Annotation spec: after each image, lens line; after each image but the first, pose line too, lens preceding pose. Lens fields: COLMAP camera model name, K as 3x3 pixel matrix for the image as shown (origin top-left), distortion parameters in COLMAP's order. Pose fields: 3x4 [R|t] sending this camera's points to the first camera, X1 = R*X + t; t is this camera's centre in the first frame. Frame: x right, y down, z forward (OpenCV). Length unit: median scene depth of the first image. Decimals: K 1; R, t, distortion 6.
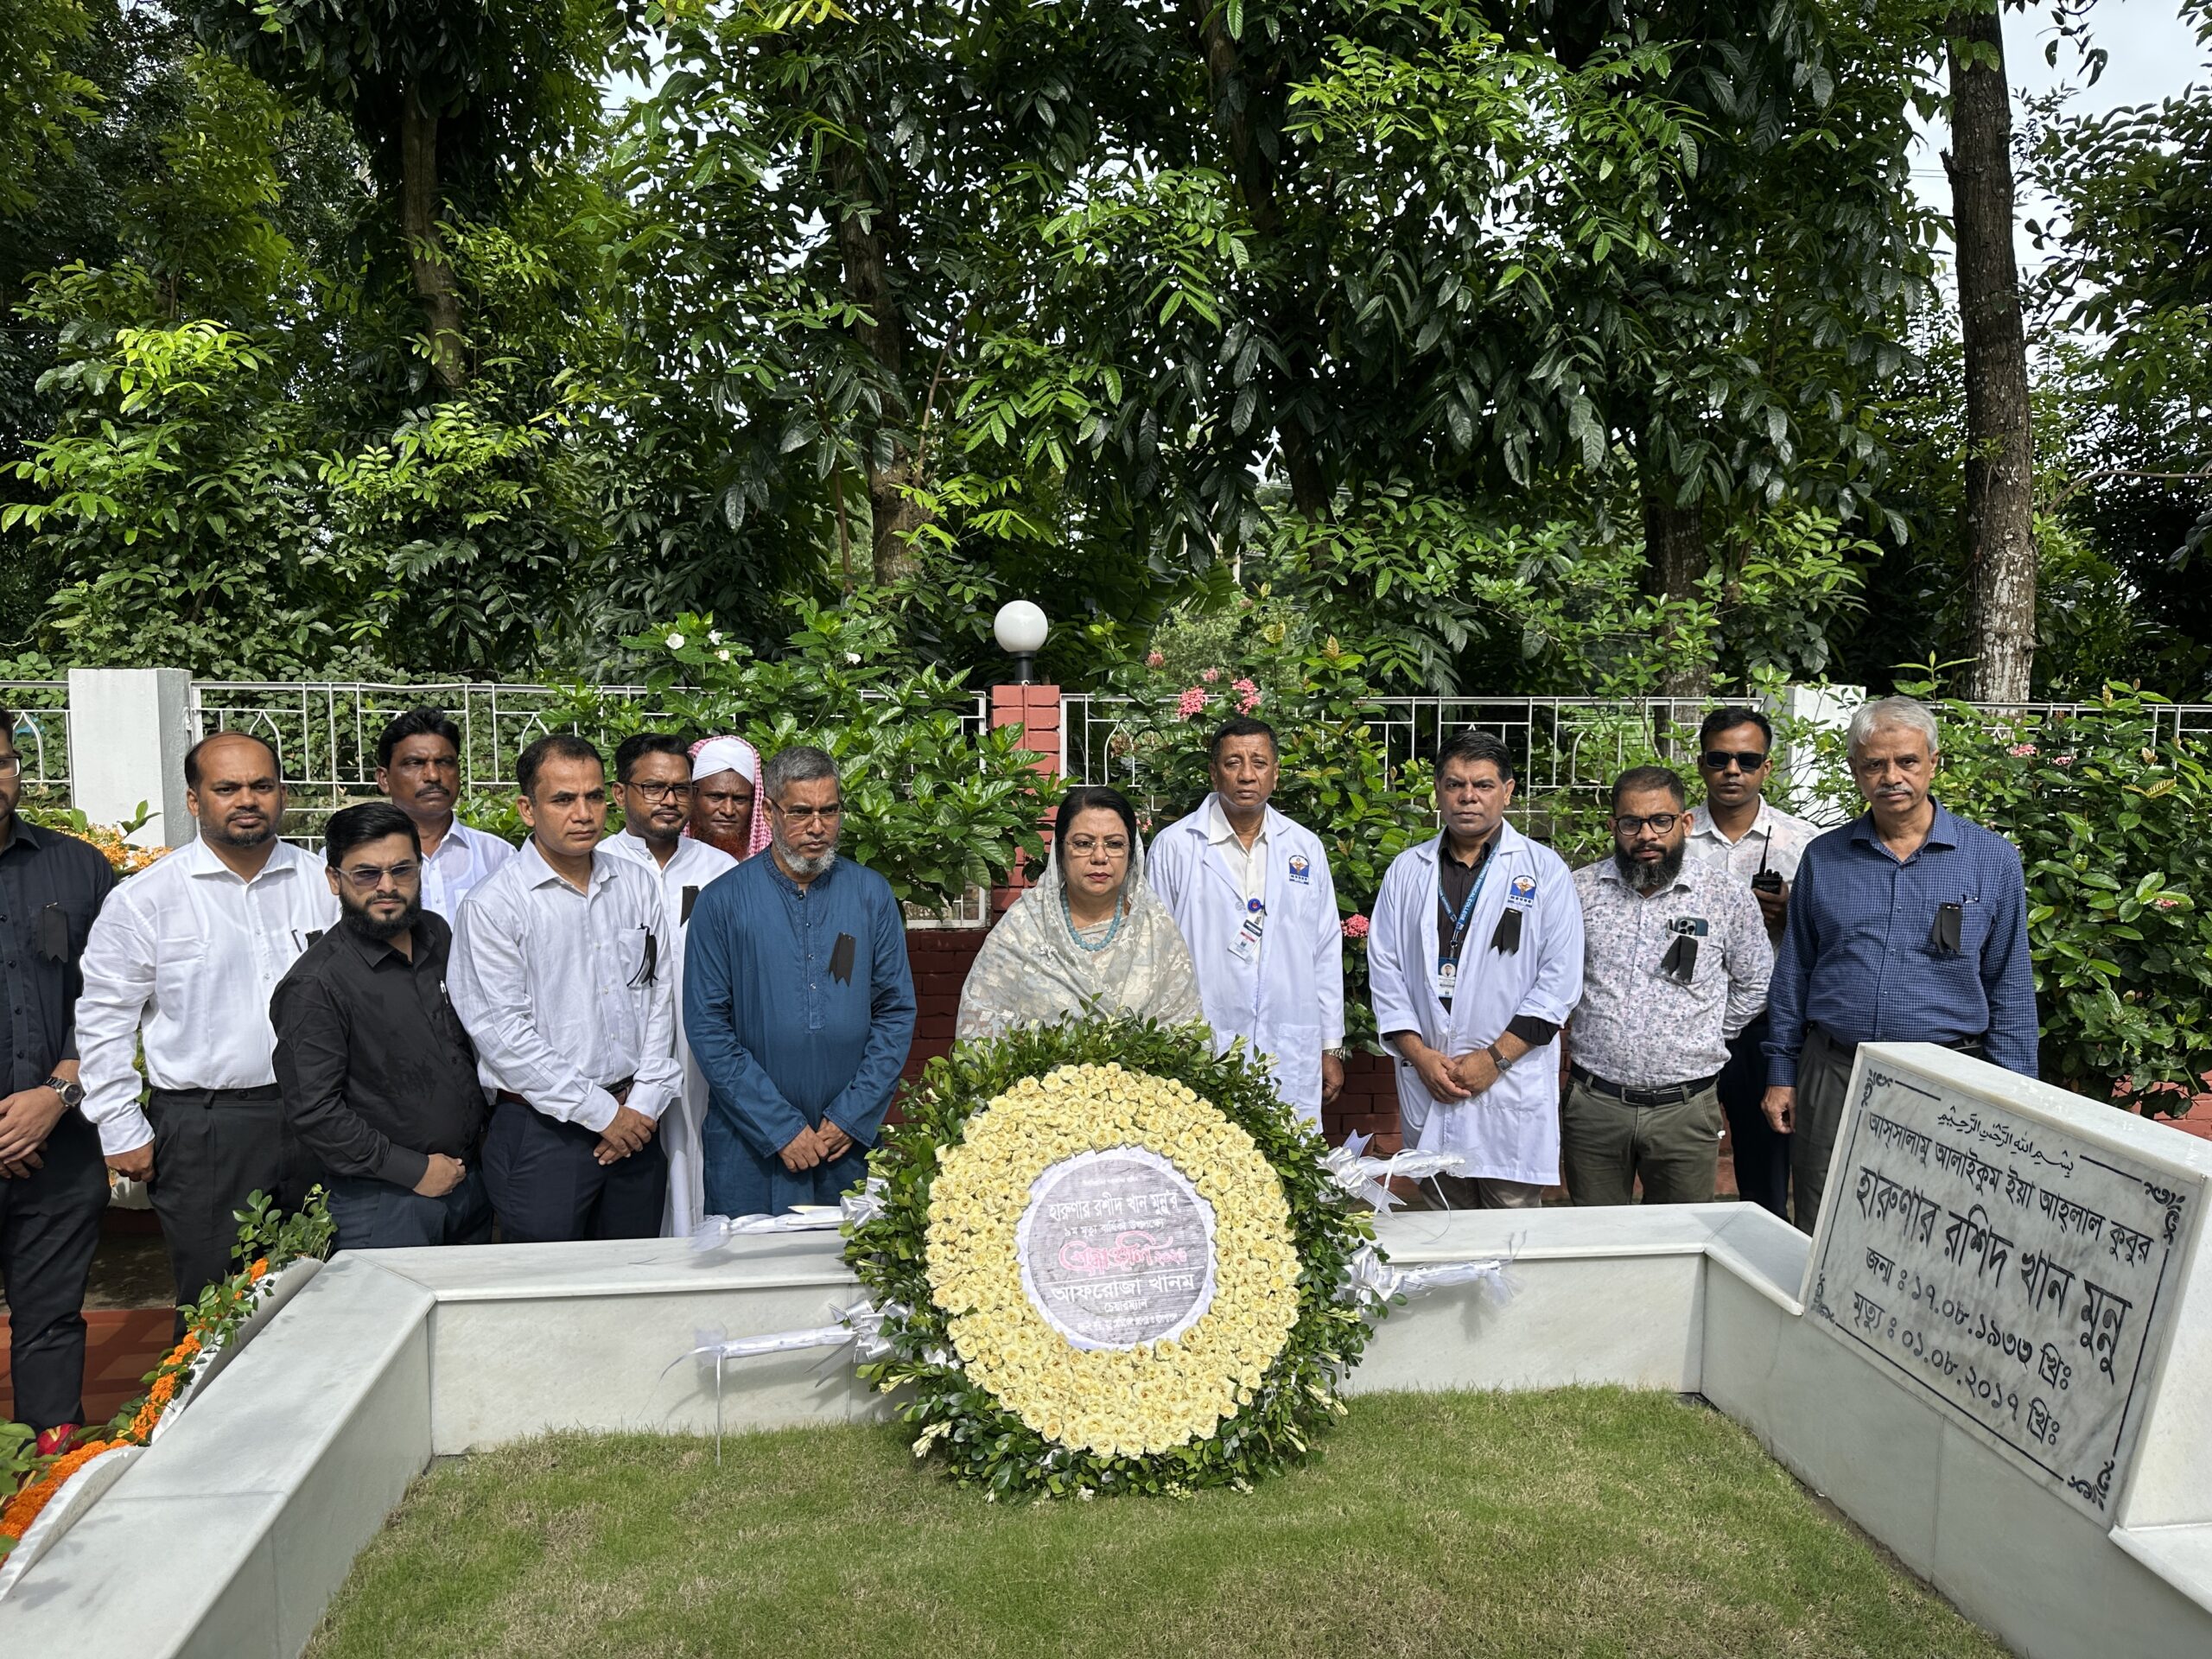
lens RADIAL K [[1579.4, 0, 1106.0], [0, 1579.4, 829.5], [0, 0, 1]] dist [0.055852, -0.056170]
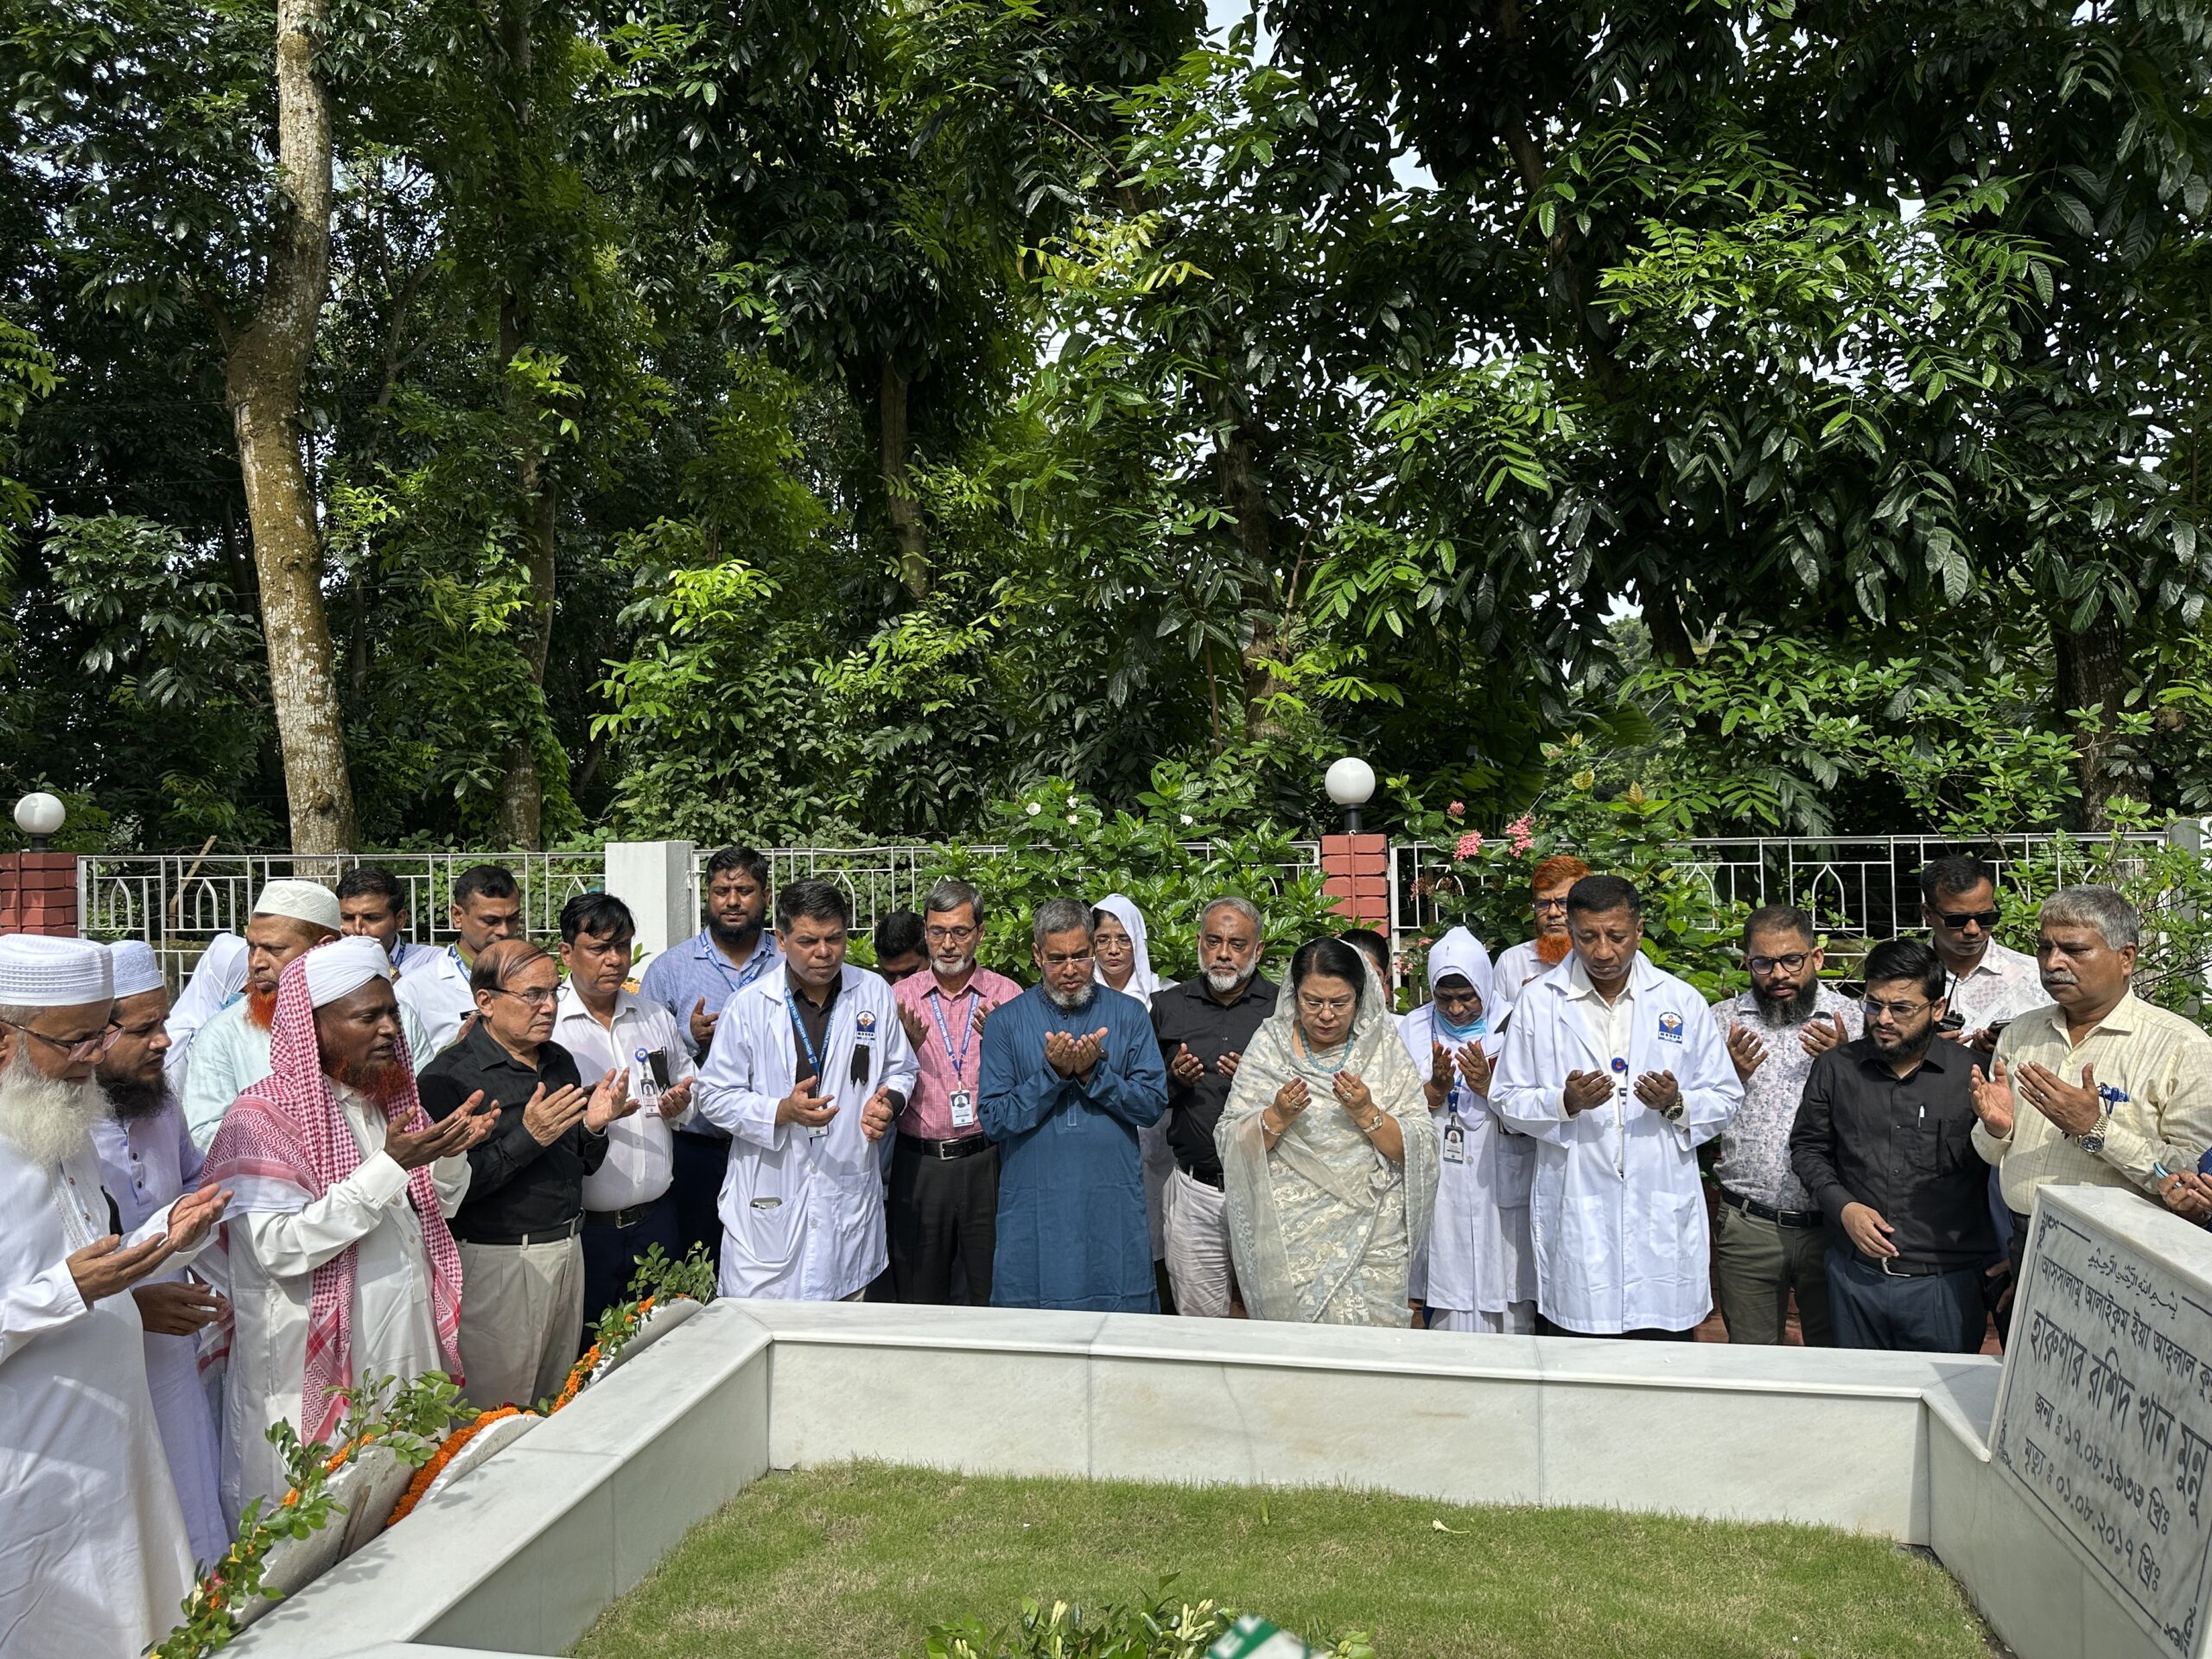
lens RADIAL K [[1581.3, 0, 1108.9], [0, 1581.3, 801.1], [0, 0, 1]] dist [0.103670, -0.144285]
pose [[0.949679, -0.030603, -0.311725, 0.110638], [-0.003234, 0.994205, -0.107455, 0.002308], [0.313207, 0.103055, 0.944077, -0.074345]]
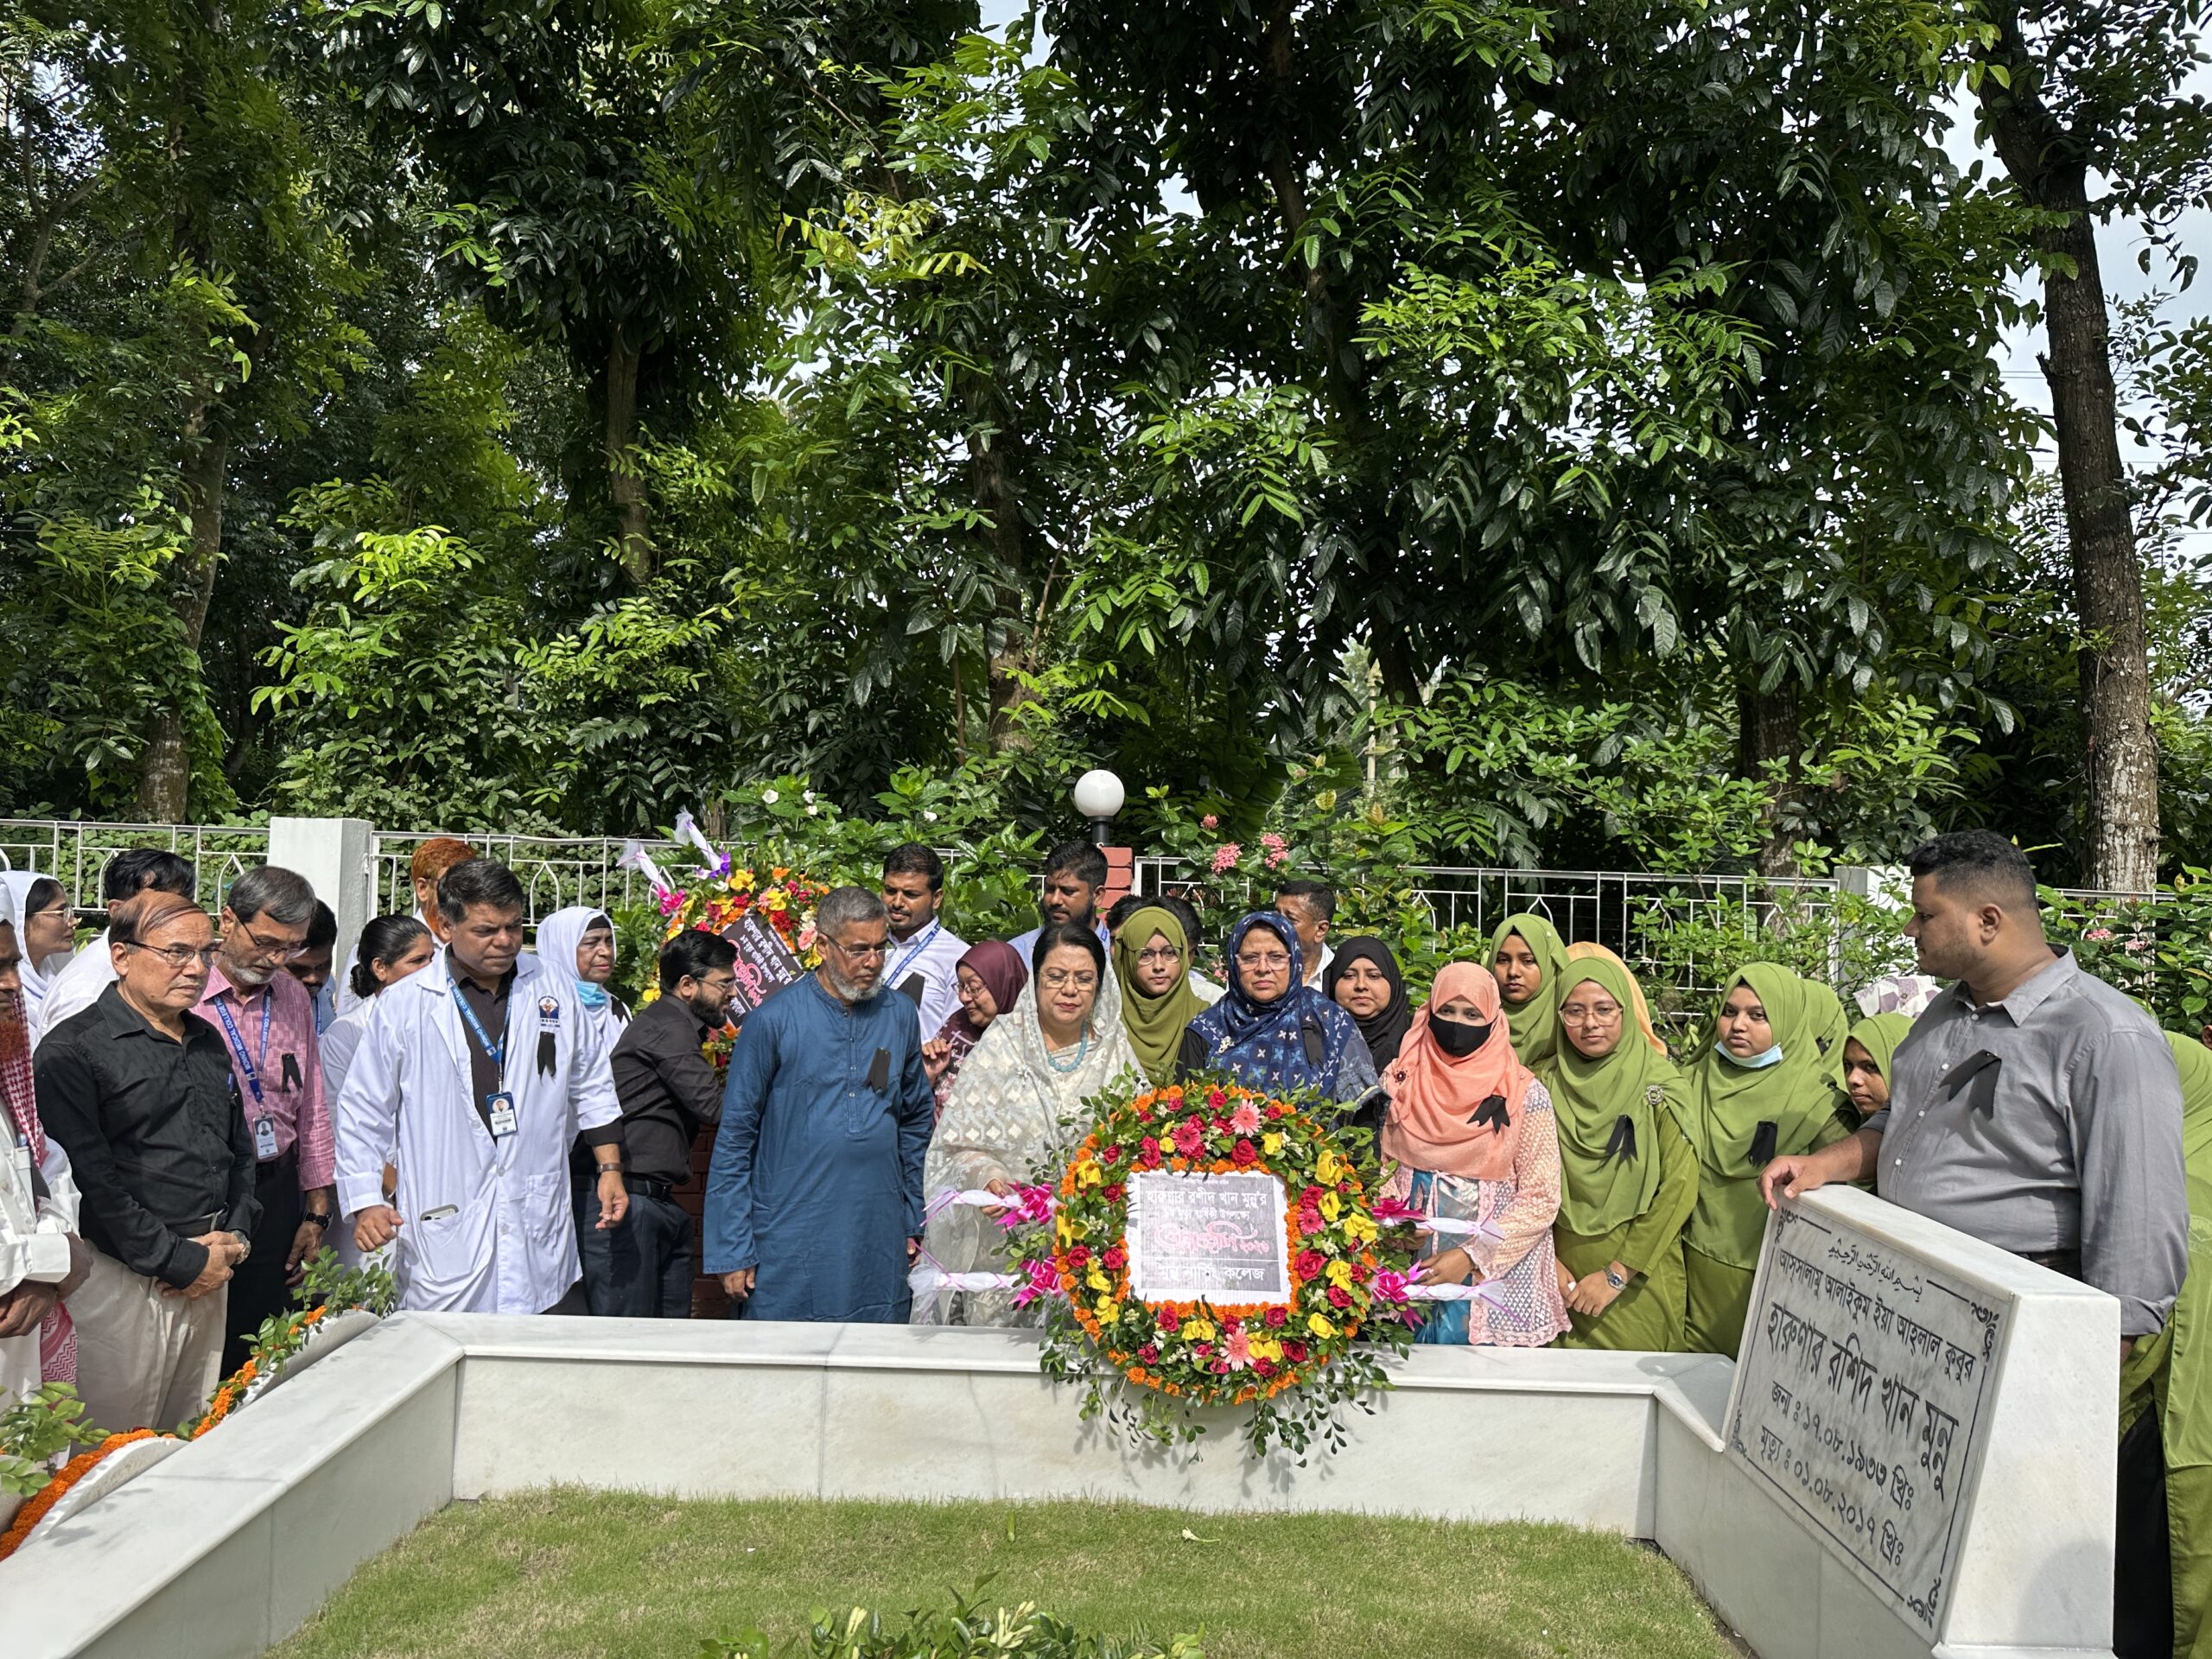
lens RADIAL K [[1579.4, 0, 1106.0], [0, 1579.4, 829.5], [0, 0, 1]] dist [0.055852, -0.056170]
pose [[0.991439, 0.017702, -0.129365, 0.077782], [-0.033346, 0.992240, -0.119785, 0.020639], [0.126241, 0.123074, 0.984335, -0.047479]]
